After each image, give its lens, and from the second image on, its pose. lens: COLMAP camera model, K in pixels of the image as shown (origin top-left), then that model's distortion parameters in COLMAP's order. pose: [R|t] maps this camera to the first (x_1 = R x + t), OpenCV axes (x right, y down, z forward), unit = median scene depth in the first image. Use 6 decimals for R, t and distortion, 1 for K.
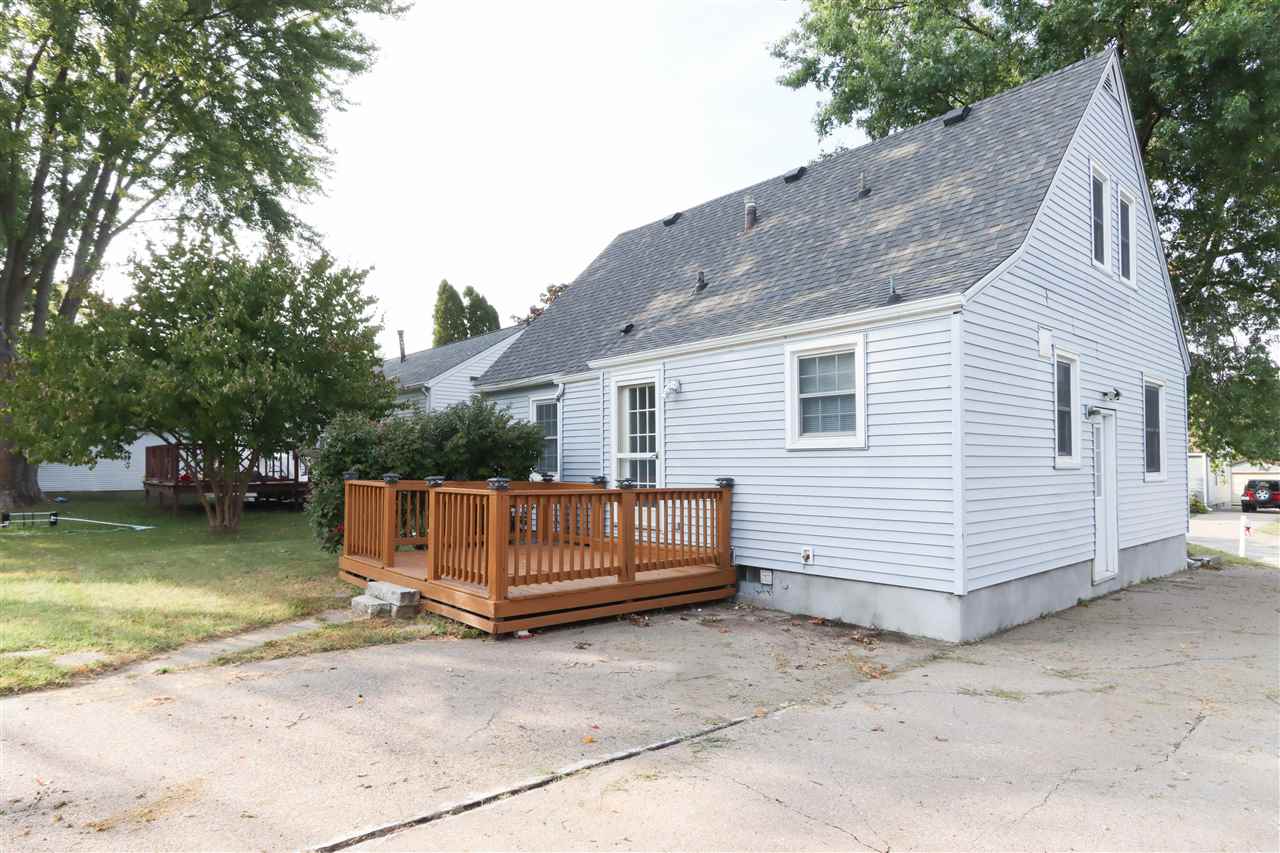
lens RADIAL K [[704.8, 0, 640.0], [0, 704.8, 426.5], [0, 0, 1]] dist [-0.001070, 0.000109]
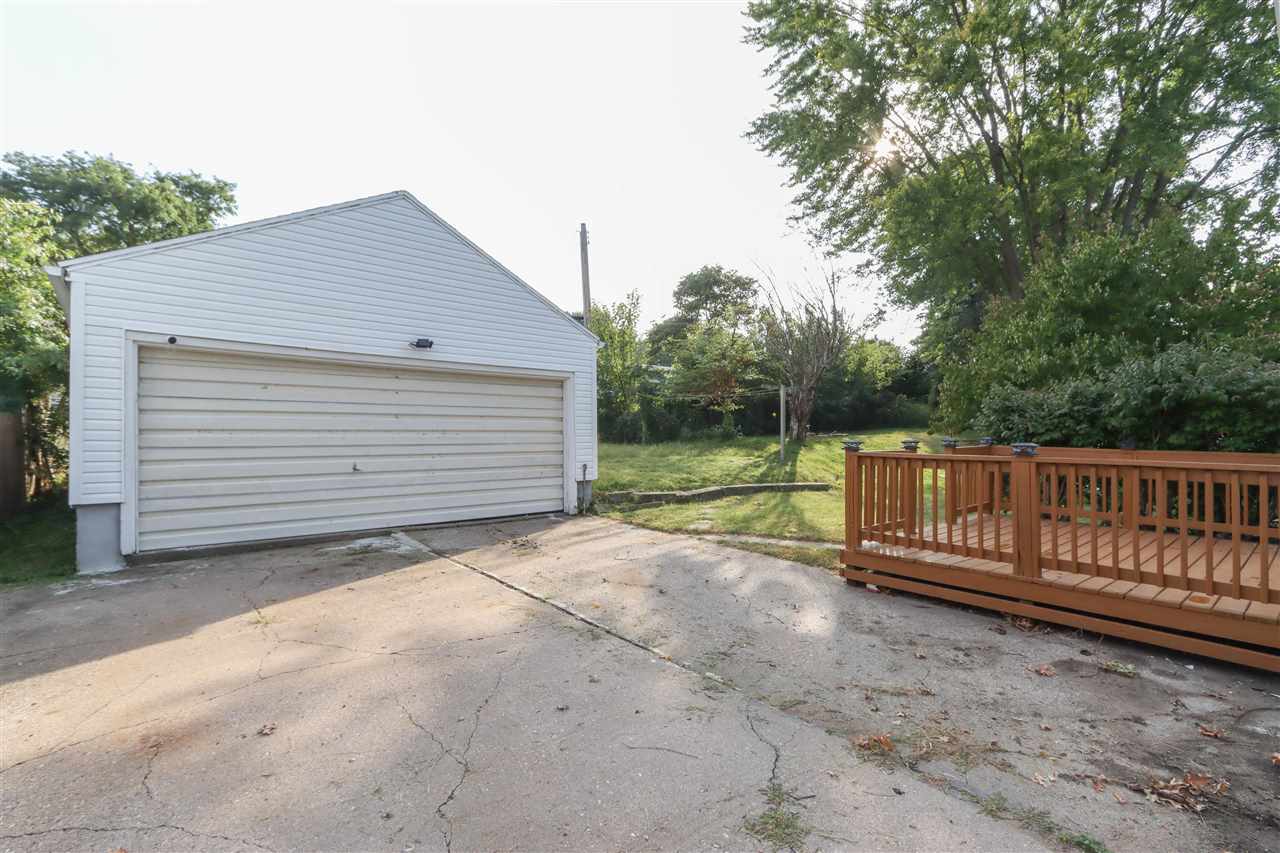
lens RADIAL K [[601.1, 0, 650.7], [0, 601.1, 430.6], [0, 0, 1]] dist [0.018861, -0.001093]
pose [[-0.010440, -0.014943, -0.999834, 0.885199], [0.053261, 0.998461, -0.015478, 0.067036], [0.998526, -0.053414, -0.009628, 0.822352]]
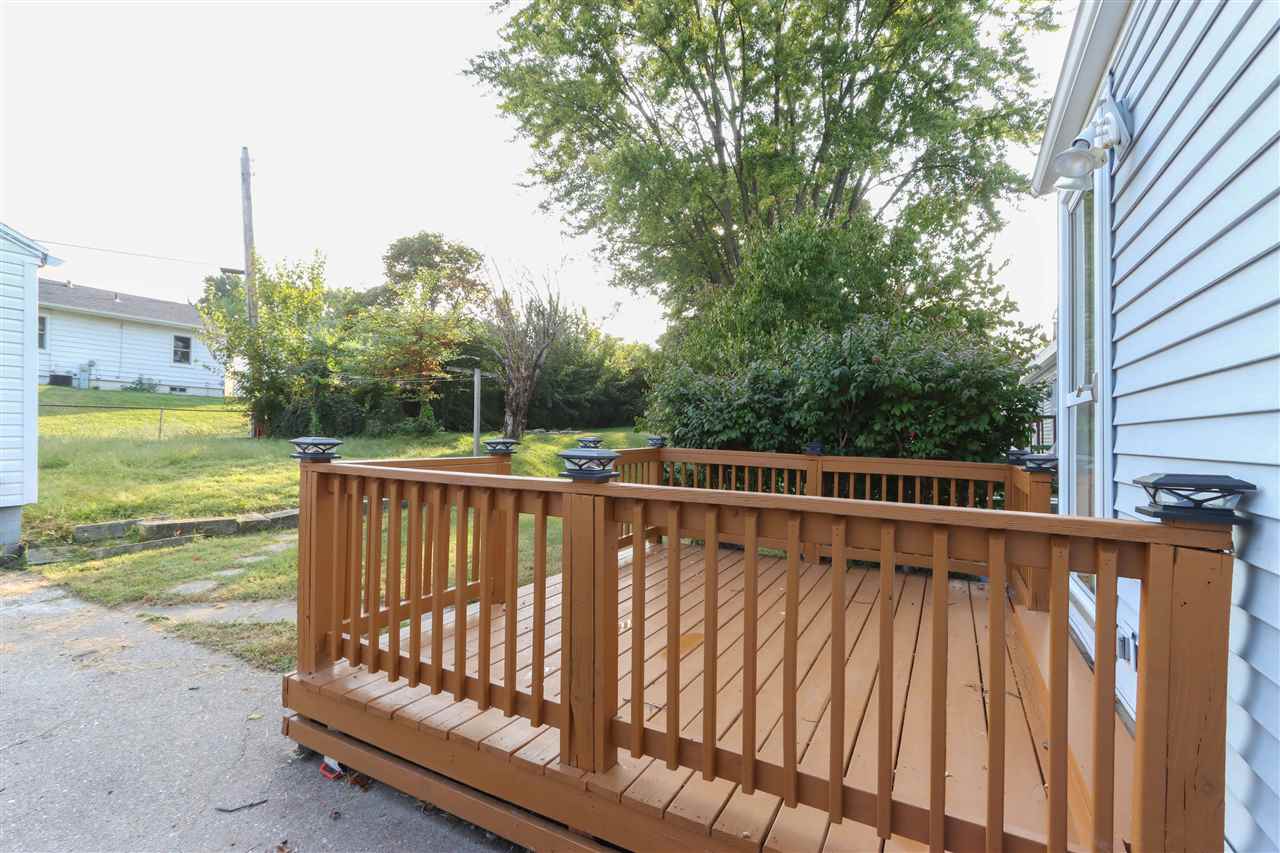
lens RADIAL K [[593.9, 0, 641.3], [0, 593.9, 432.2], [0, 0, 1]] dist [-0.002822, 0.000214]
pose [[0.338715, -0.004784, -0.940877, 0.311602], [0.038854, 0.999205, 0.008907, 0.089442], [0.940086, -0.039574, 0.338632, 1.300473]]
